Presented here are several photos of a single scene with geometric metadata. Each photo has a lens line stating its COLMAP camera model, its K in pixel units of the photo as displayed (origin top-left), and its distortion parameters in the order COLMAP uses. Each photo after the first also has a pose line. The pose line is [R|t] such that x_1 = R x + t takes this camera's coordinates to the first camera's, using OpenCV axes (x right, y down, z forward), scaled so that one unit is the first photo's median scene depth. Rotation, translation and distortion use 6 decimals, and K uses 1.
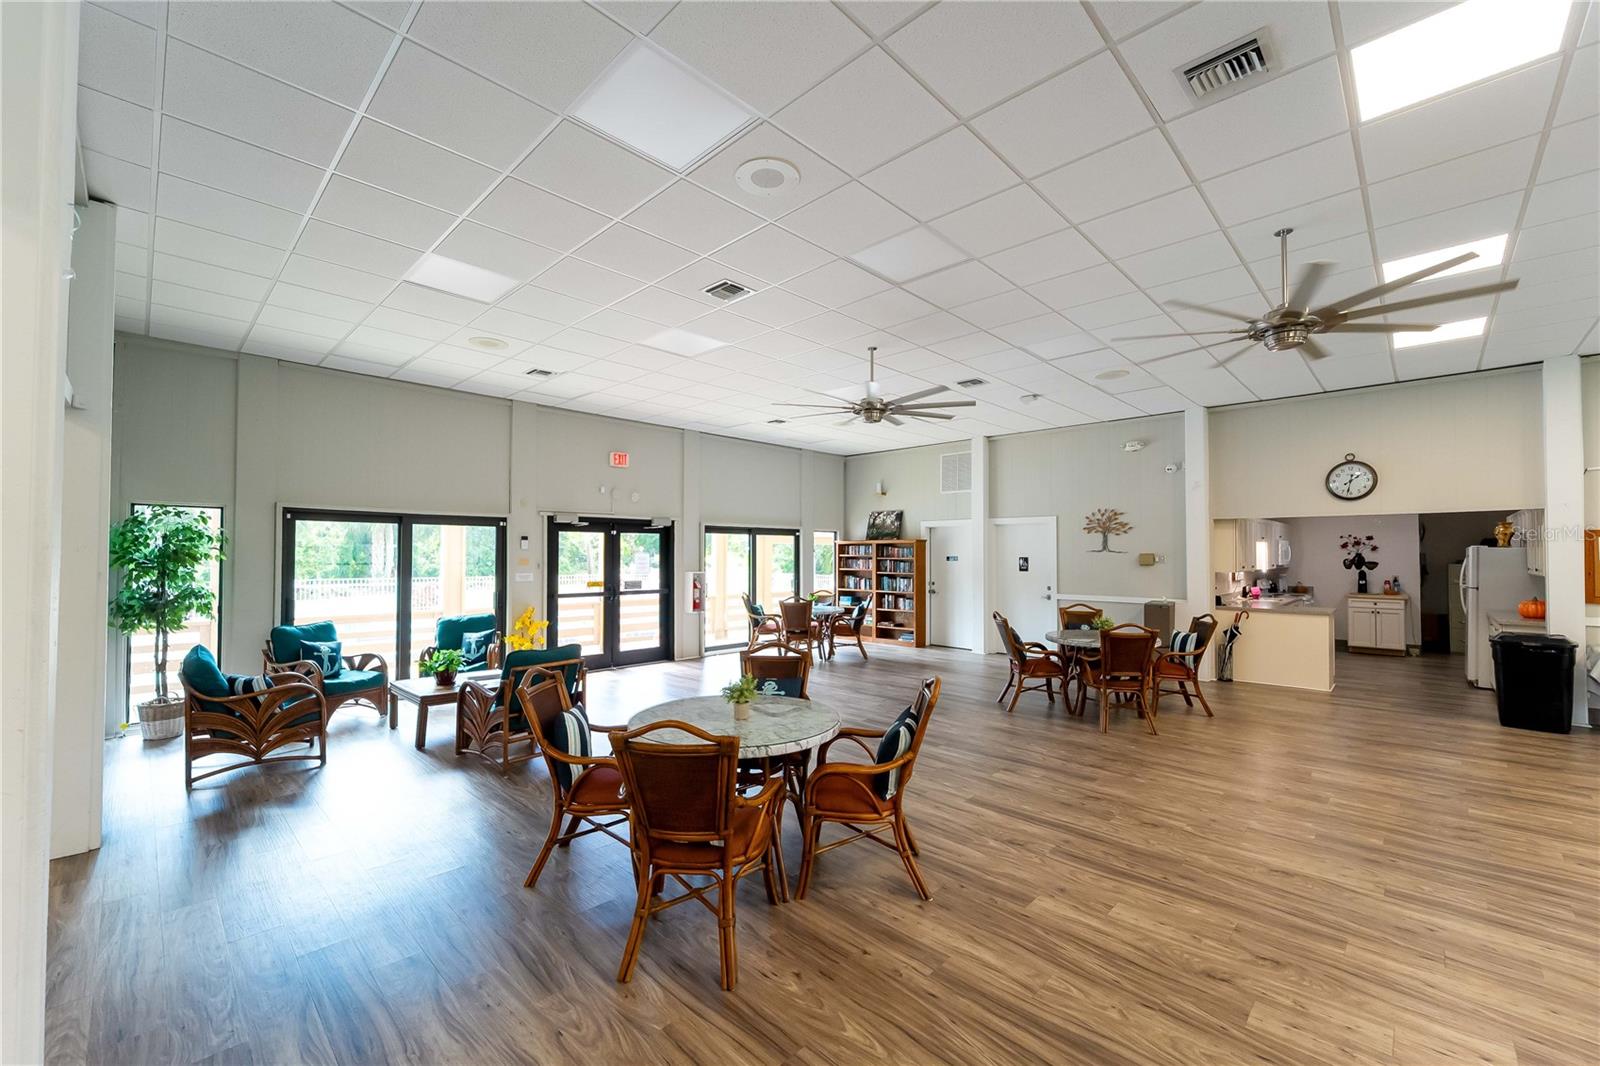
lens RADIAL K [[642.8, 0, 797.6], [0, 642.8, 541.1], [0, 0, 1]] dist [-0.011715, -0.000072]
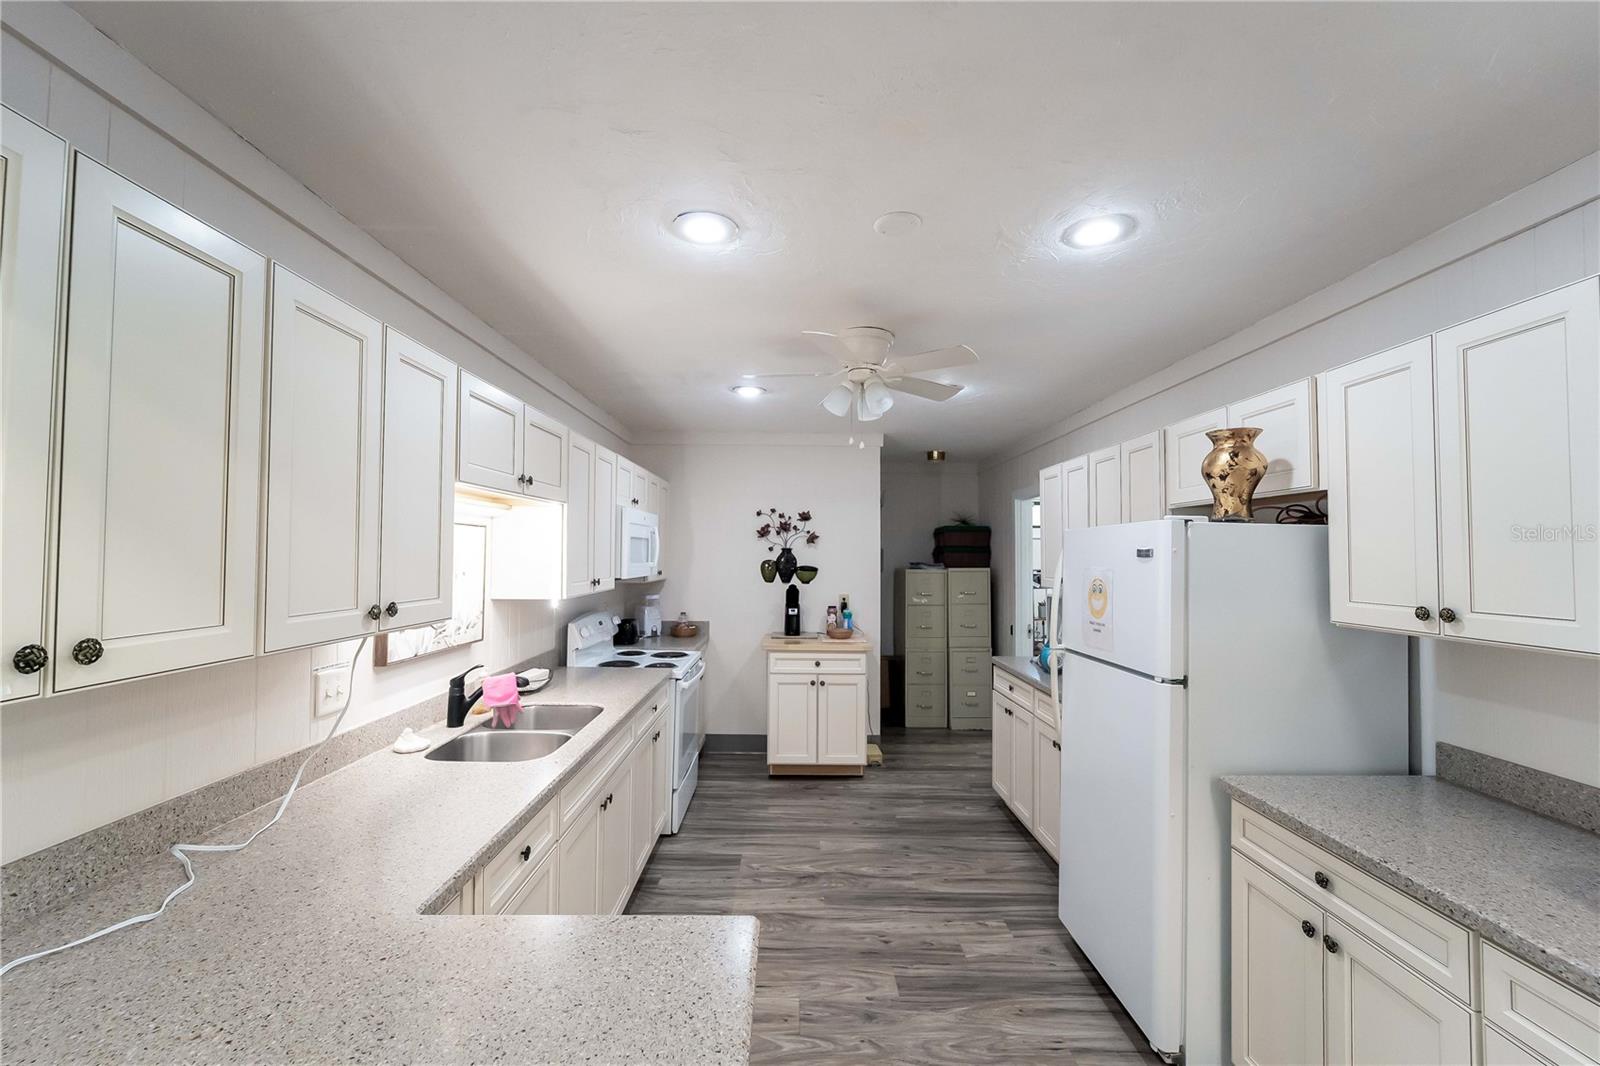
lens RADIAL K [[642.8, 0, 797.6], [0, 642.8, 541.1], [0, 0, 1]] dist [-0.011715, -0.000072]
pose [[0.703019, 0.021782, 0.710837, 0.557806], [-0.026019, 0.999649, -0.004899, 0.016080], [-0.710695, -0.015051, 0.703339, 0.670884]]
